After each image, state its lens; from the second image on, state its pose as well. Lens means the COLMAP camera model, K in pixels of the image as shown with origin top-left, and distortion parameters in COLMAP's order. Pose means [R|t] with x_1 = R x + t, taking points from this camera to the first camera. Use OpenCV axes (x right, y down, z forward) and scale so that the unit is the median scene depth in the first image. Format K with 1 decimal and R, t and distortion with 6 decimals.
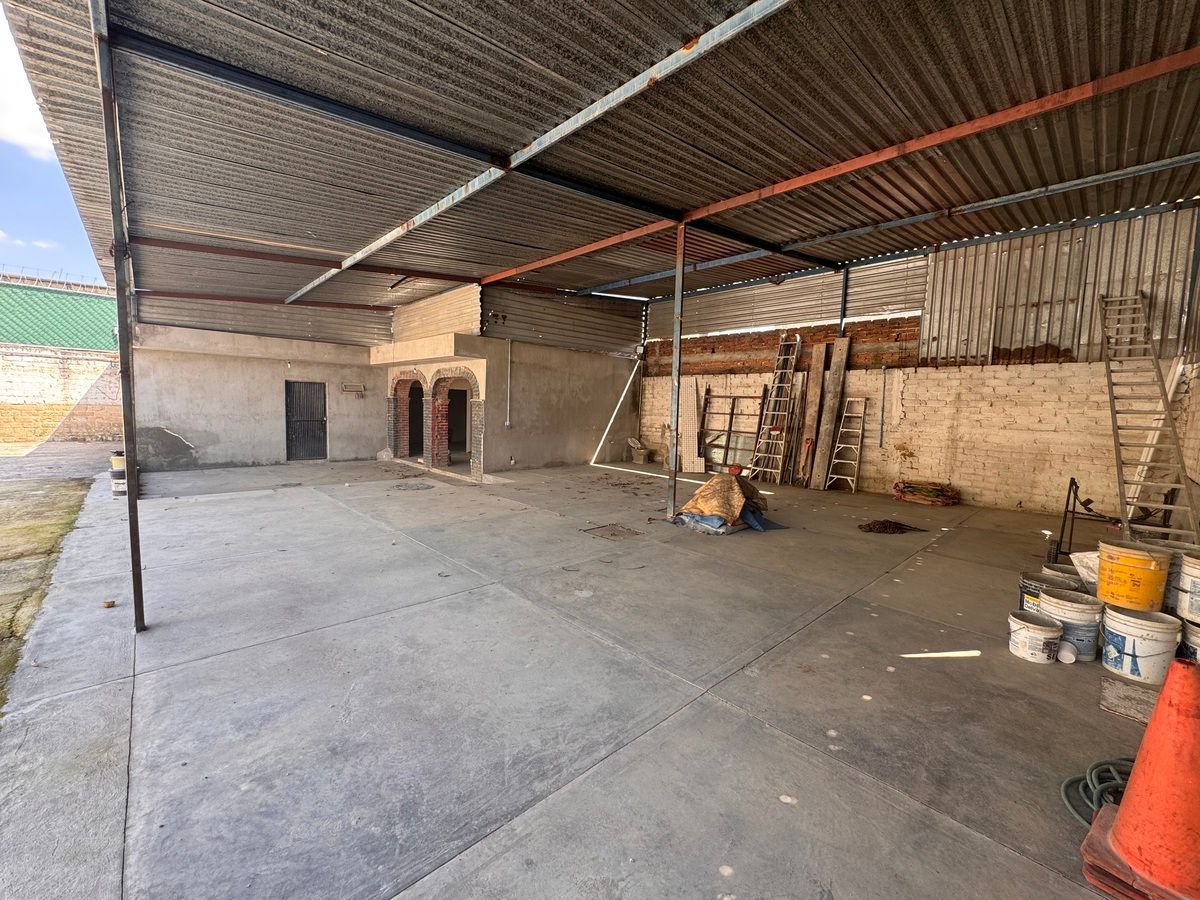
lens RADIAL K [[481.1, 0, 598.7], [0, 481.1, 449.0], [0, 0, 1]] dist [-0.002525, 0.000578]
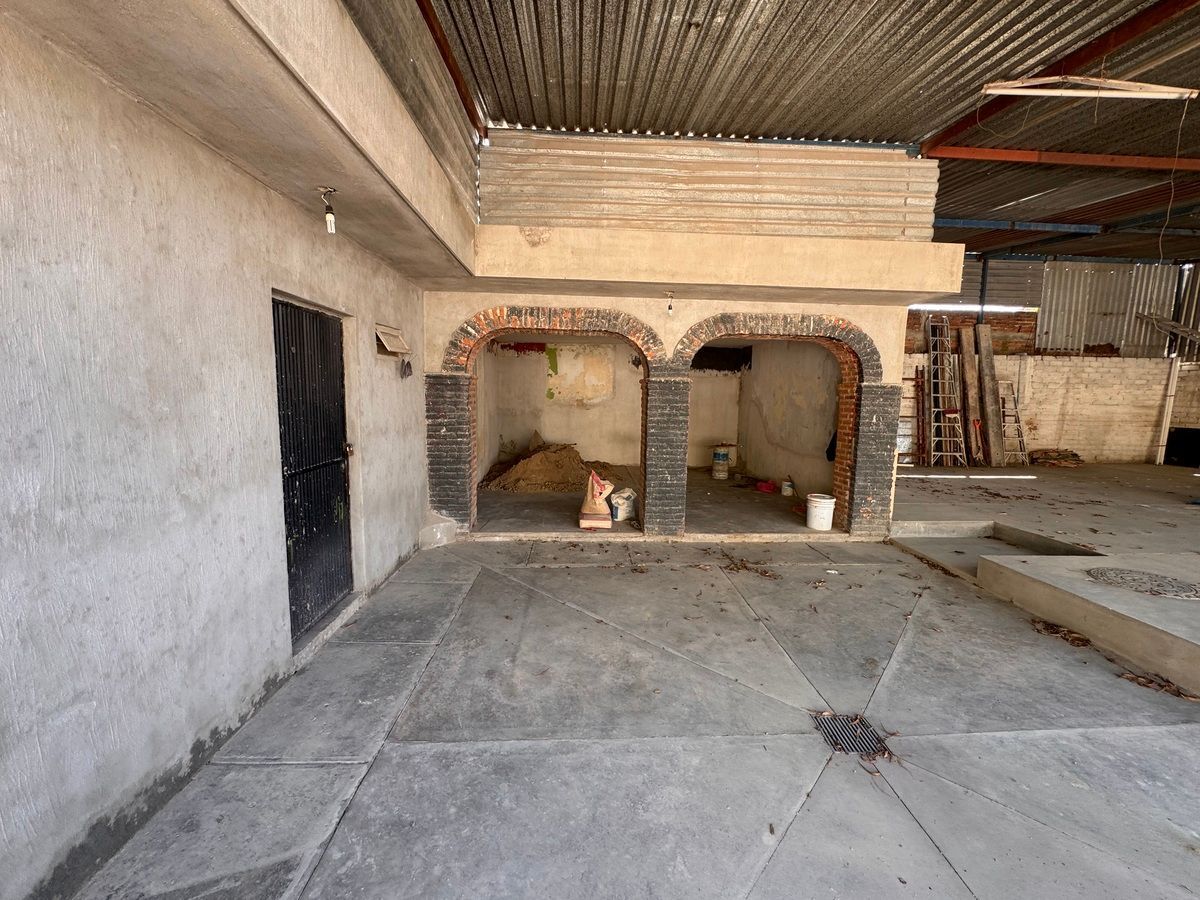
lens RADIAL K [[481.1, 0, 598.7], [0, 481.1, 449.0], [0, 0, 1]] dist [-0.002525, 0.000578]
pose [[0.657445, -0.107059, 0.745858, -0.999486], [0.070215, 0.994252, 0.080821, -0.113047], [-0.750224, -0.000765, 0.661184, 1.045017]]
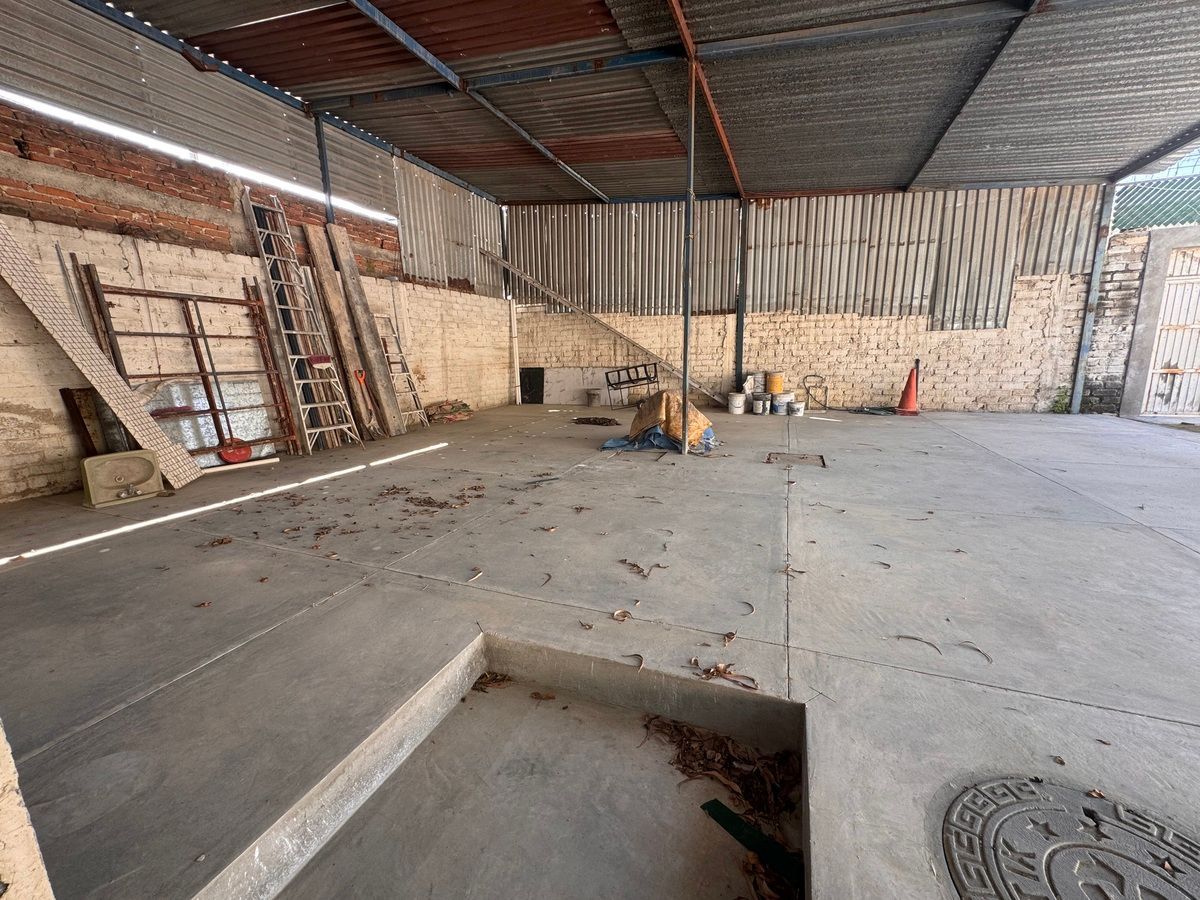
lens RADIAL K [[481.1, 0, 598.7], [0, 481.1, 449.0], [0, 0, 1]] dist [-0.002525, 0.000578]
pose [[-0.411130, -0.196495, 0.890147, -0.390825], [0.089931, 0.962985, 0.254110, -0.065106], [-0.907130, 0.184524, -0.378241, 1.093404]]
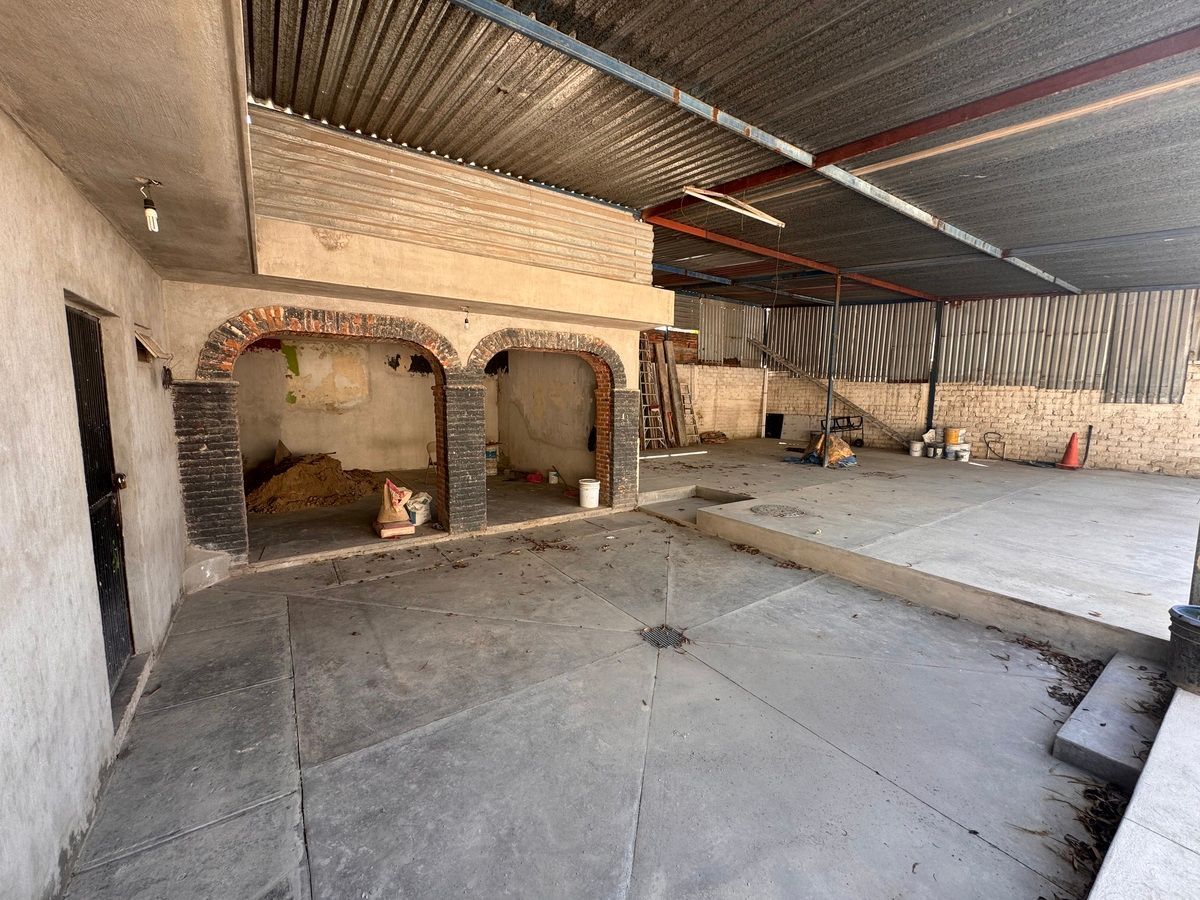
lens RADIAL K [[481.1, 0, 598.7], [0, 481.1, 449.0], [0, 0, 1]] dist [-0.002525, 0.000578]
pose [[0.161775, -0.143374, 0.976357, -1.097941], [0.083225, 0.987847, 0.131272, -0.131821], [-0.983312, 0.060021, 0.171742, 1.093336]]
